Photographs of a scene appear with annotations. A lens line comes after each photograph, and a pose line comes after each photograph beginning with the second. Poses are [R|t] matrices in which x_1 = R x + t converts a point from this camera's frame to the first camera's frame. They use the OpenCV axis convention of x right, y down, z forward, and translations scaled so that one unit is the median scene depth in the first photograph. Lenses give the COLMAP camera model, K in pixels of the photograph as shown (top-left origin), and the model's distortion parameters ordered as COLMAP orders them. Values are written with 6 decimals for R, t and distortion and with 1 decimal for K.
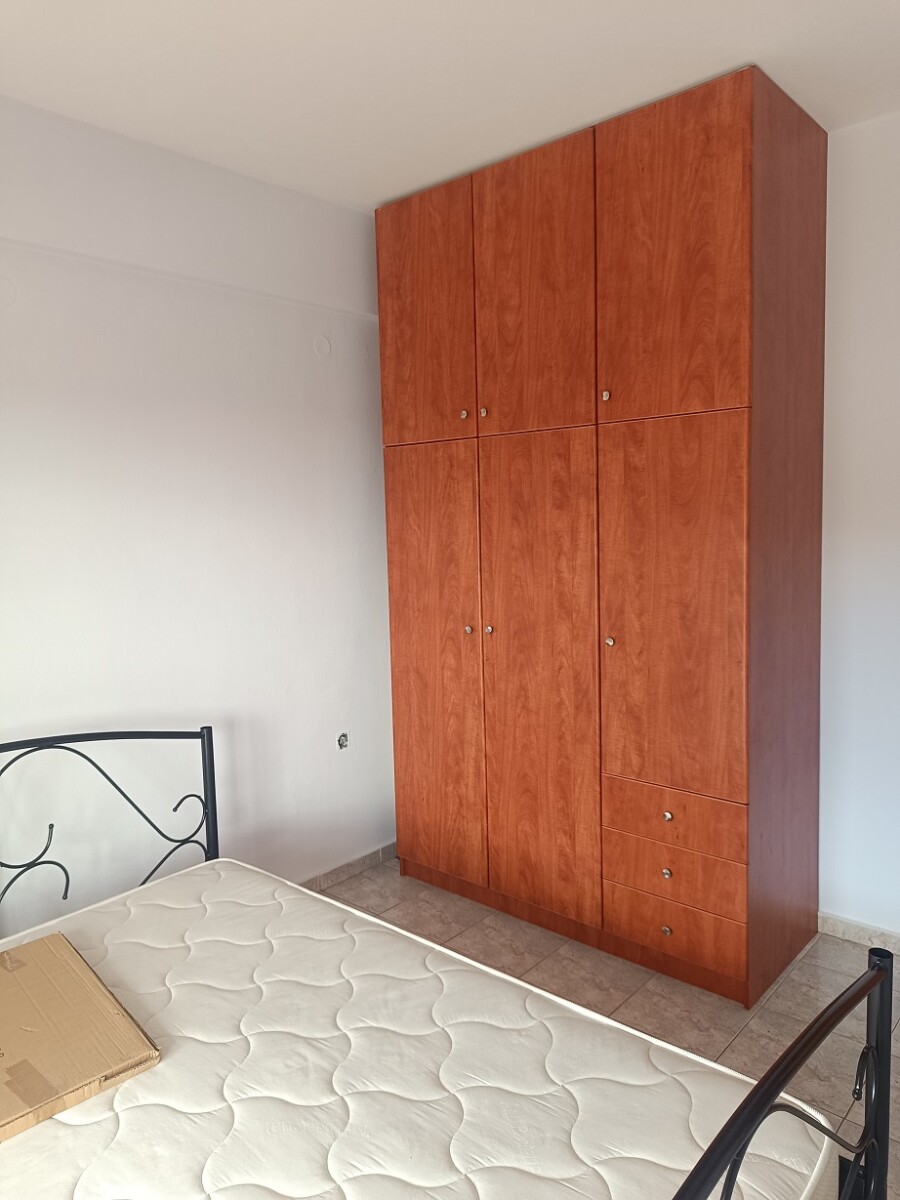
lens RADIAL K [[831.1, 0, 442.8], [0, 831.1, 605.4], [0, 0, 1]] dist [0.018980, -0.007887]
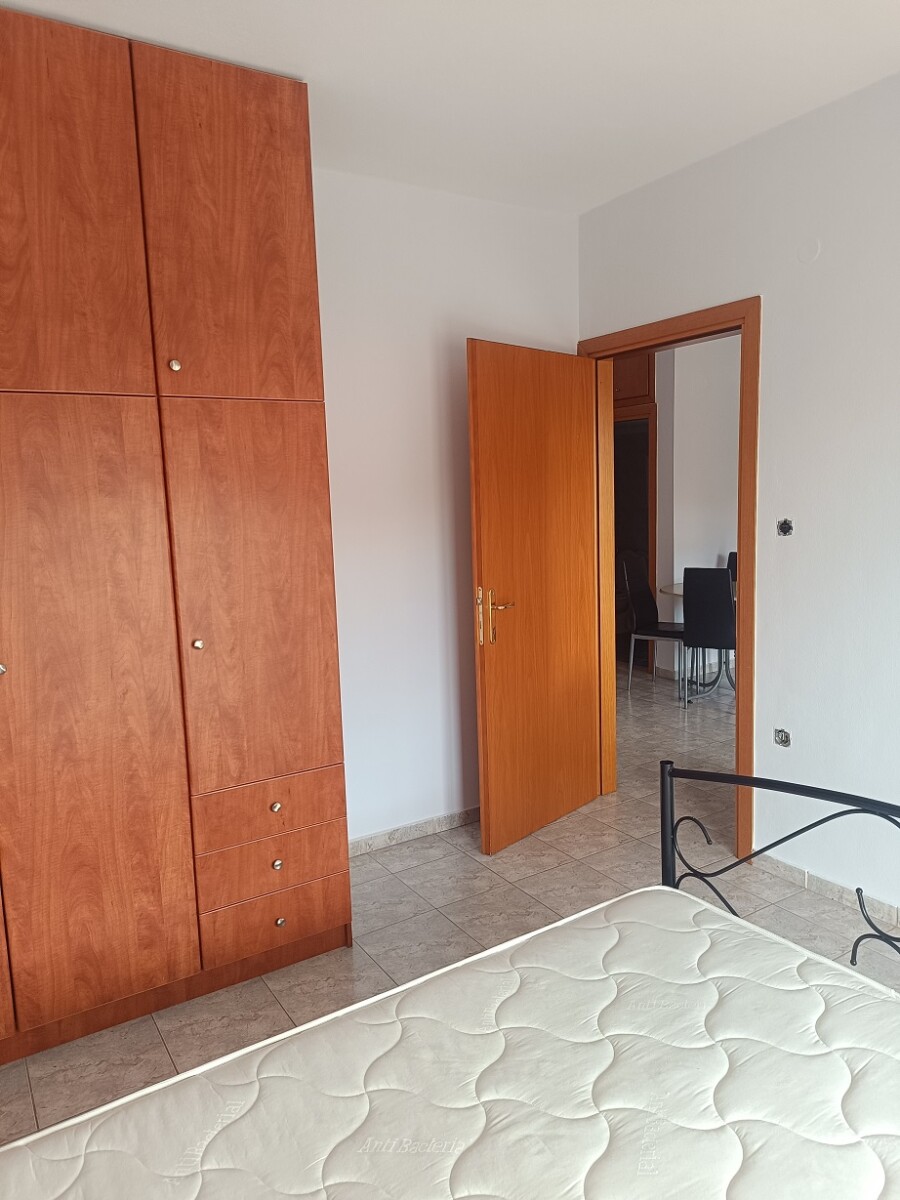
lens RADIAL K [[817.6, 0, 450.0], [0, 817.6, 600.0], [0, 0, 1]] dist [0.040987, -0.063463]
pose [[0.263736, -0.111783, 0.958096, -0.574451], [0.127072, 0.988632, 0.080367, -0.040922], [-0.956188, 0.100552, 0.274942, 0.506708]]
